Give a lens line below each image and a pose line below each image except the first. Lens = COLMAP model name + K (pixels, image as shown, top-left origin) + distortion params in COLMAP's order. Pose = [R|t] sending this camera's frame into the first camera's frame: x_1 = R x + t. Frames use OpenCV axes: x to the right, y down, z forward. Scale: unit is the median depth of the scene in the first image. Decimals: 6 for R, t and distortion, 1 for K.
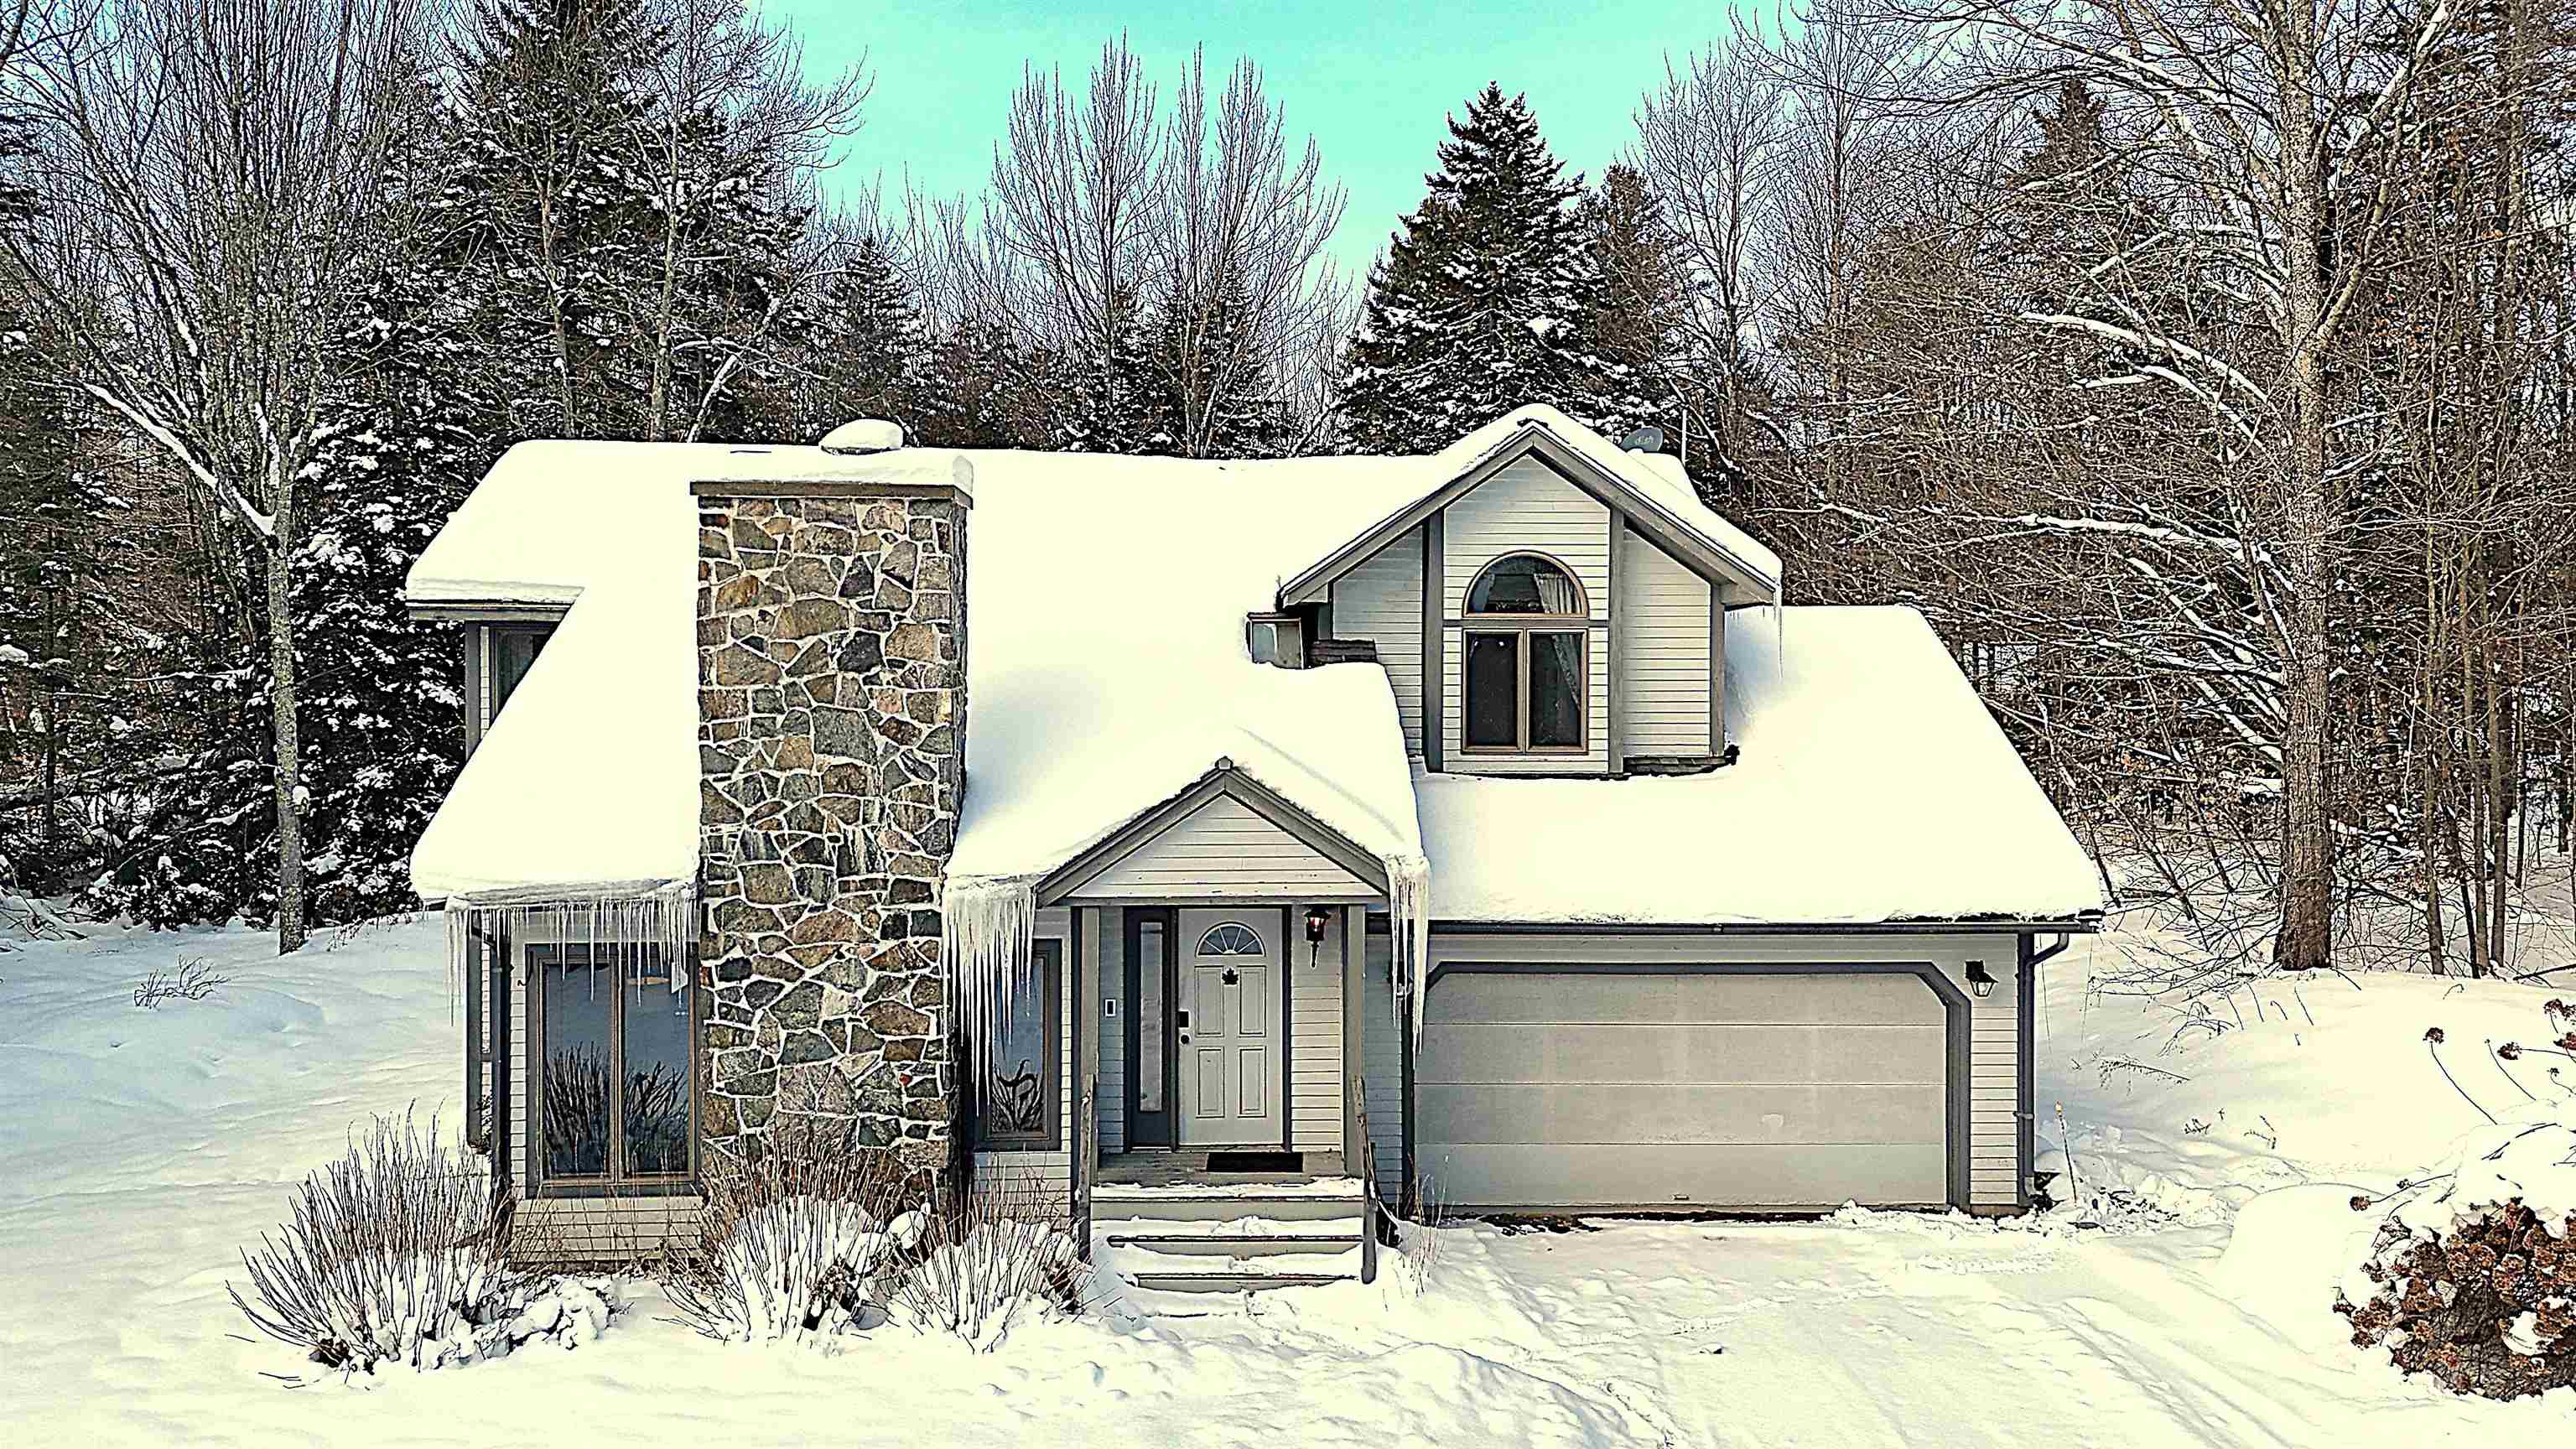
lens RADIAL K [[1925.5, 0, 1288.0], [0, 1925.5, 724.5], [0, 0, 1]] dist [0.045400, 0.000094]
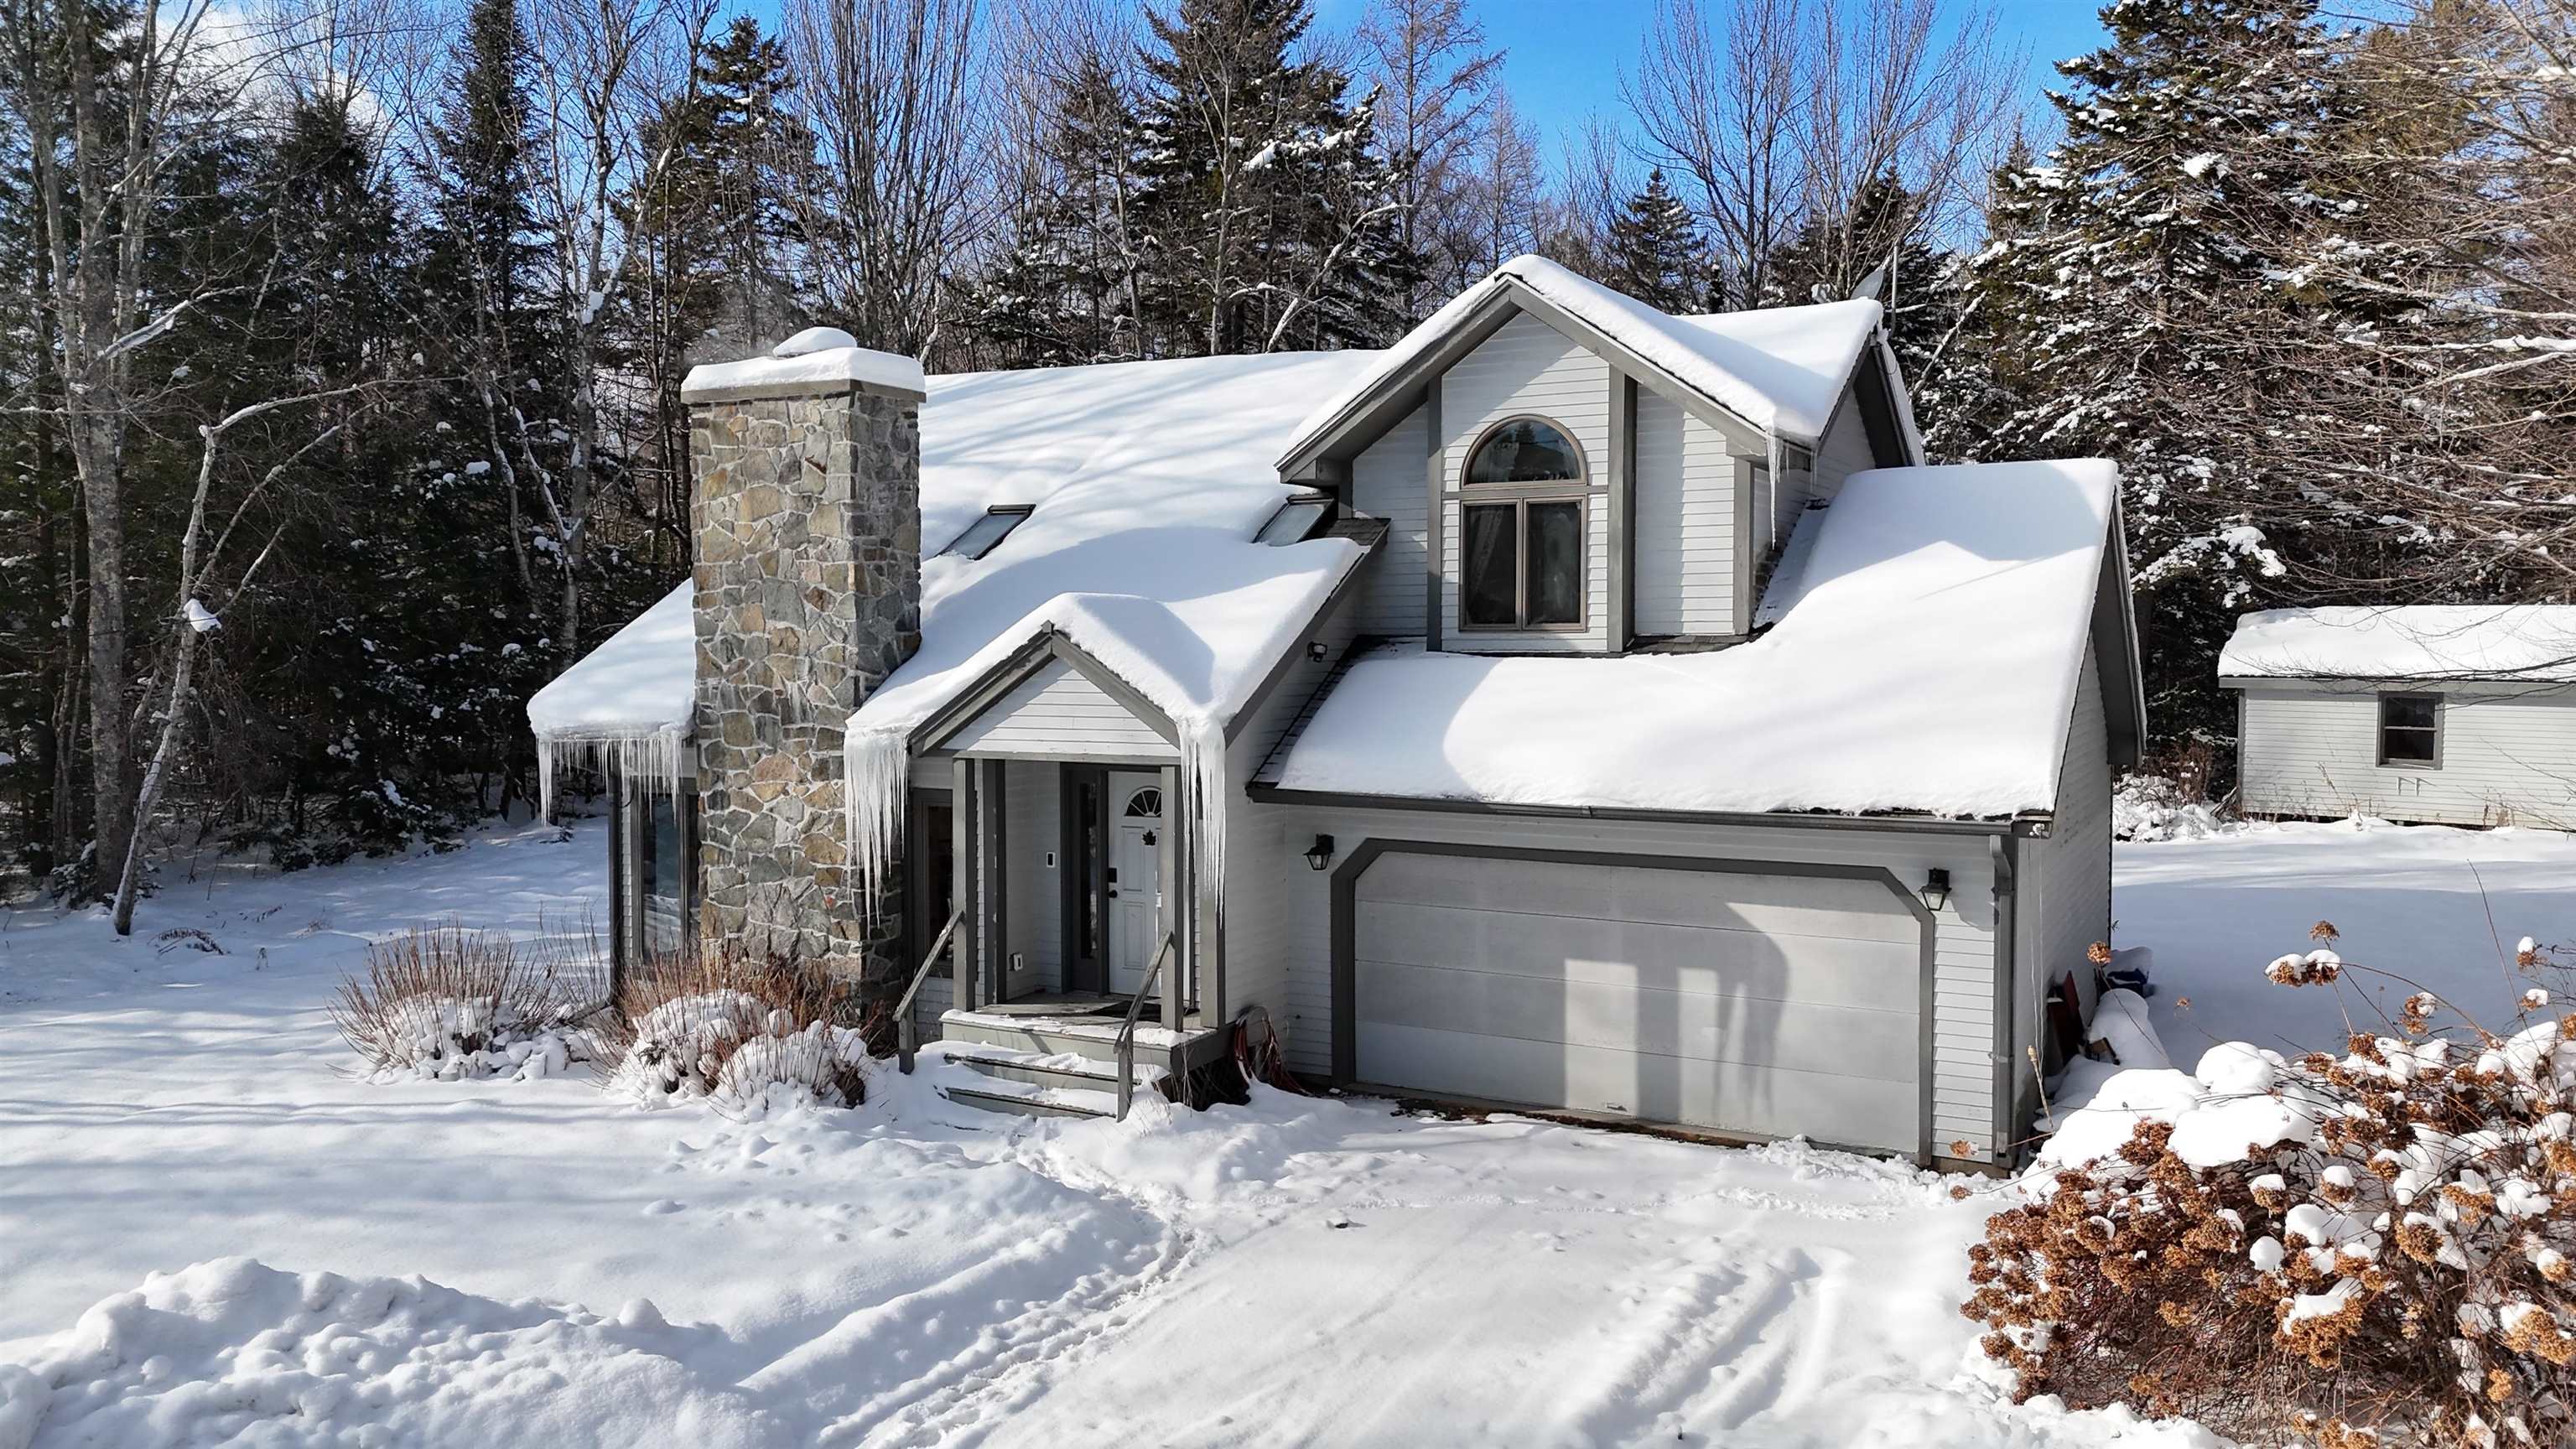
lens RADIAL K [[1909.5, 0, 1279.6], [0, 1909.5, 746.6], [0, 0, 1]] dist [0.072403, -0.004092]
pose [[0.857930, 0.026046, -0.513106, 0.618179], [-0.008116, 0.999277, 0.037154, 0.046358], [0.513702, -0.027711, 0.857521, 0.159418]]
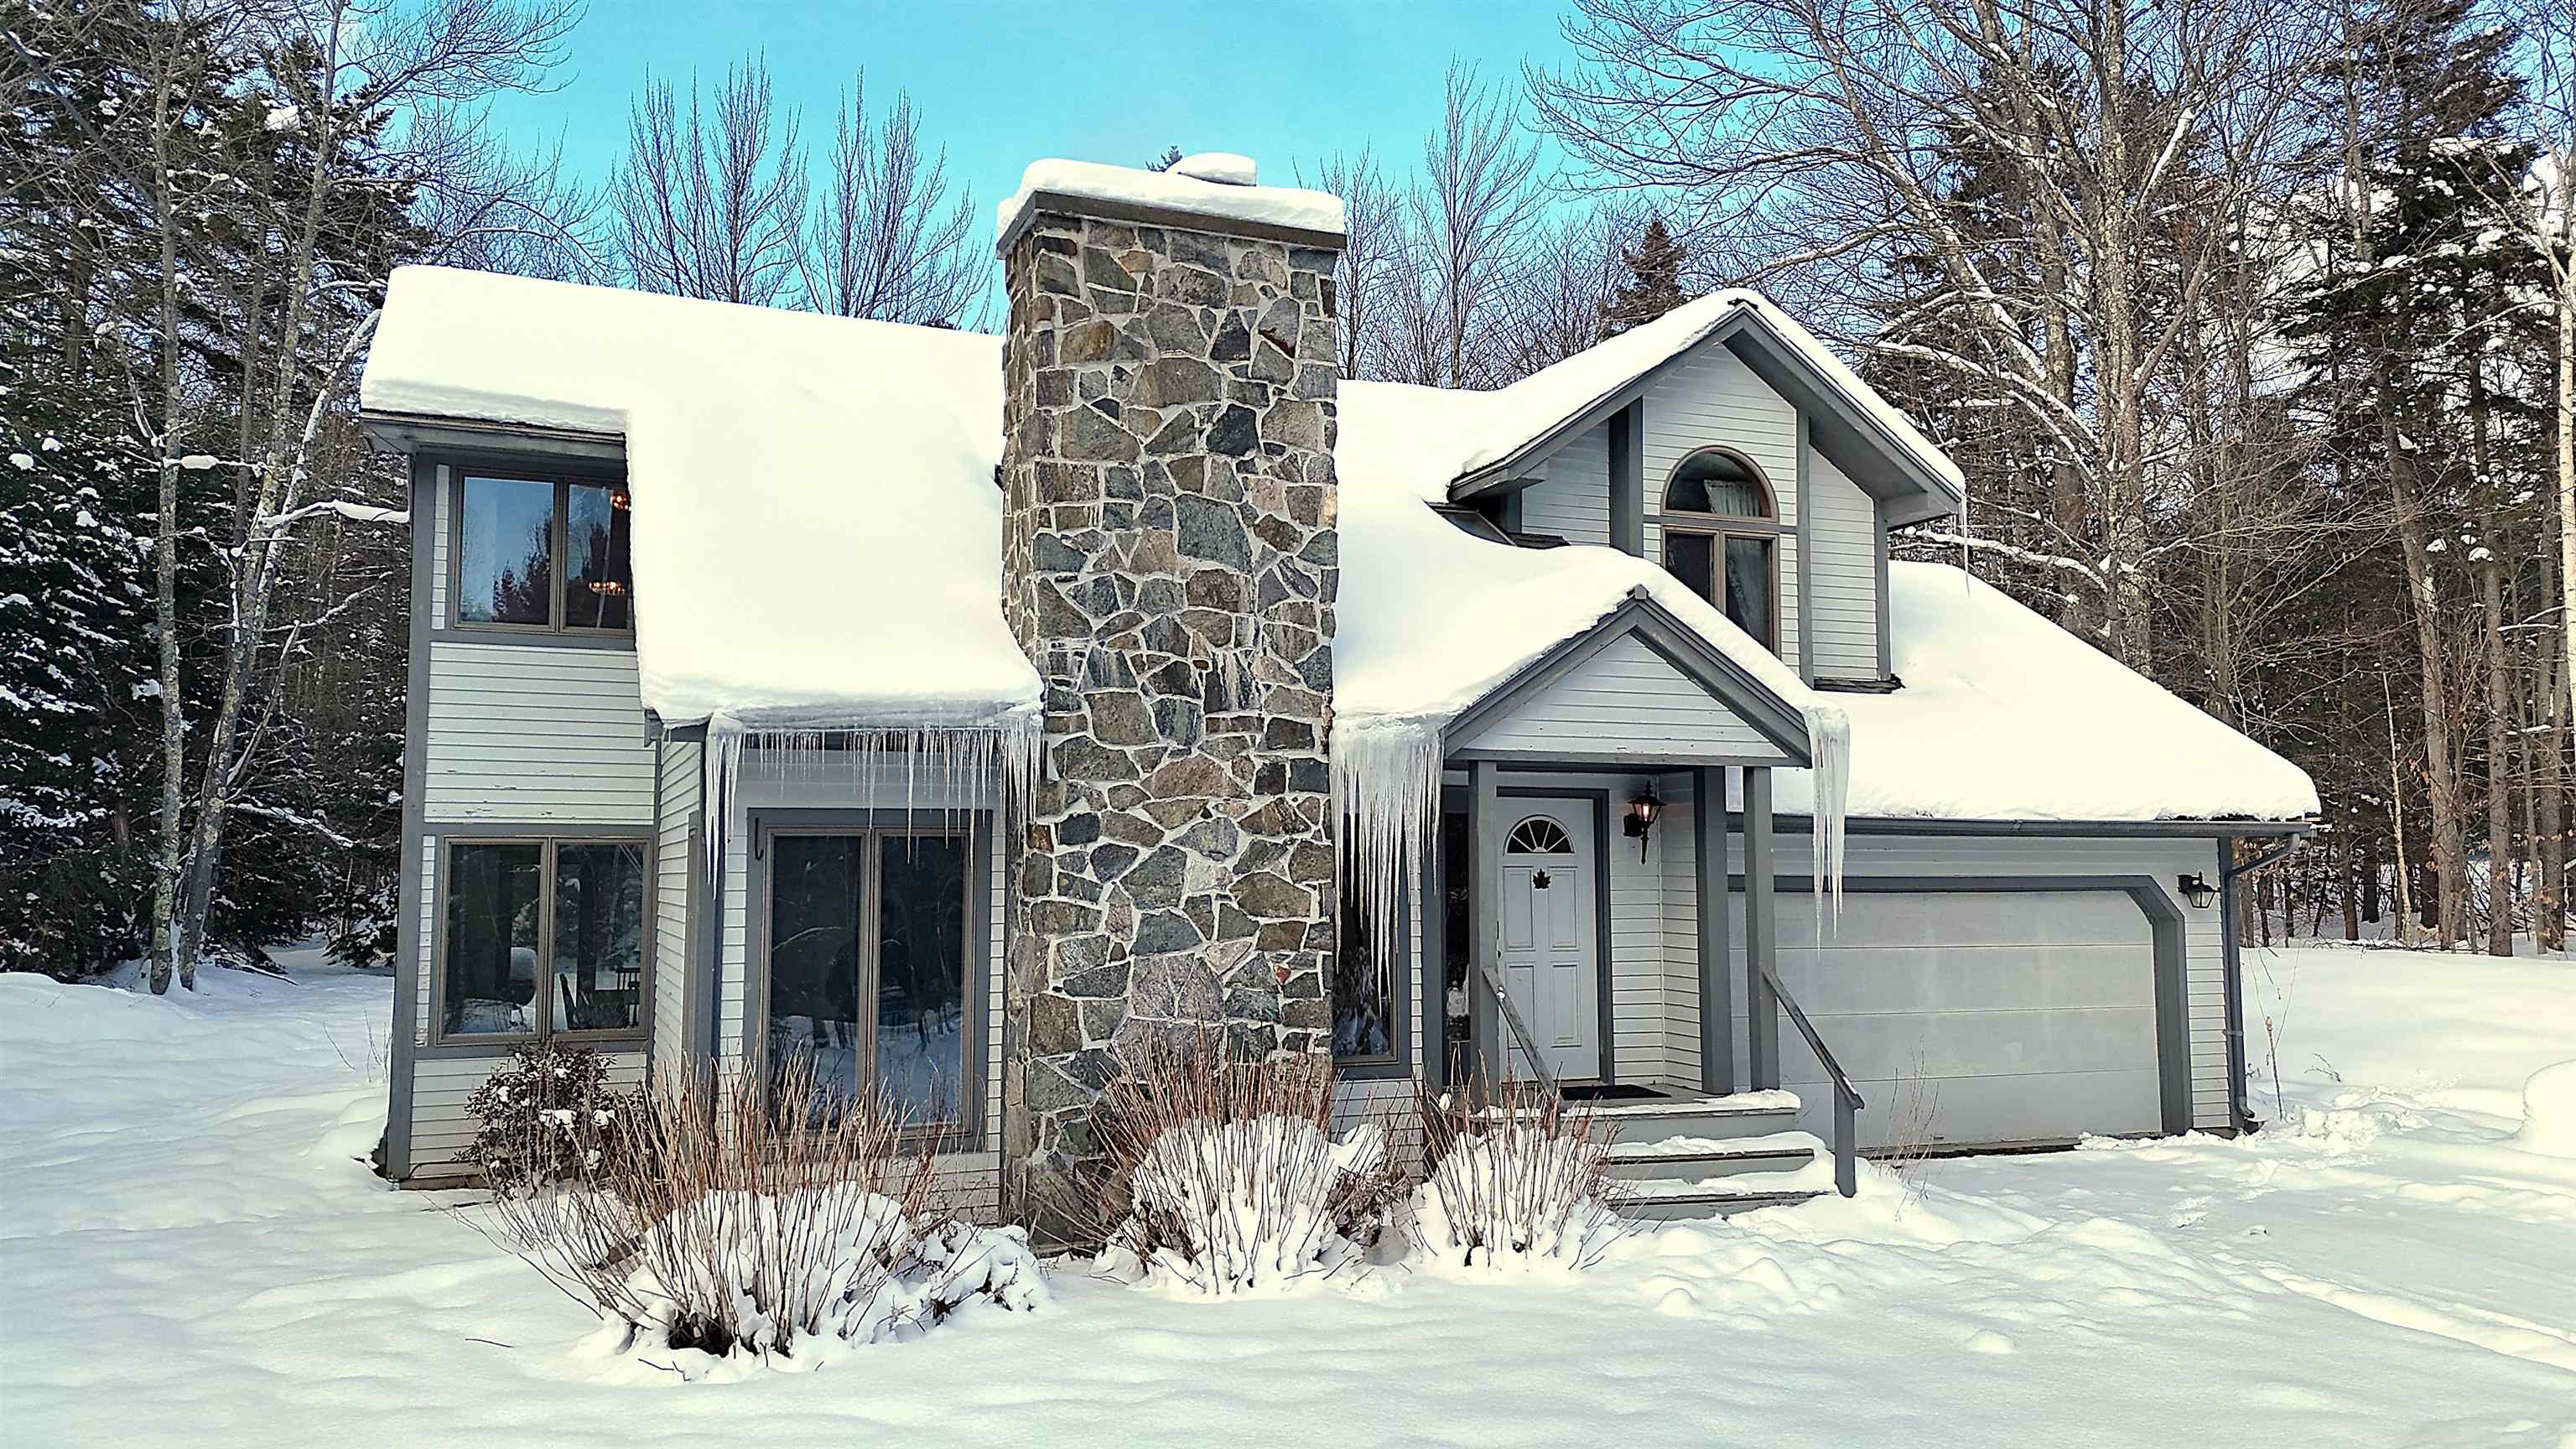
lens RADIAL K [[1909.5, 0, 1279.6], [0, 1909.5, 746.6], [0, 0, 1]] dist [0.072403, -0.004092]
pose [[0.945044, 0.020918, 0.326274, -0.455644], [0.007044, 0.996417, -0.084283, 0.157581], [-0.326868, 0.081949, 0.941510, 0.263343]]
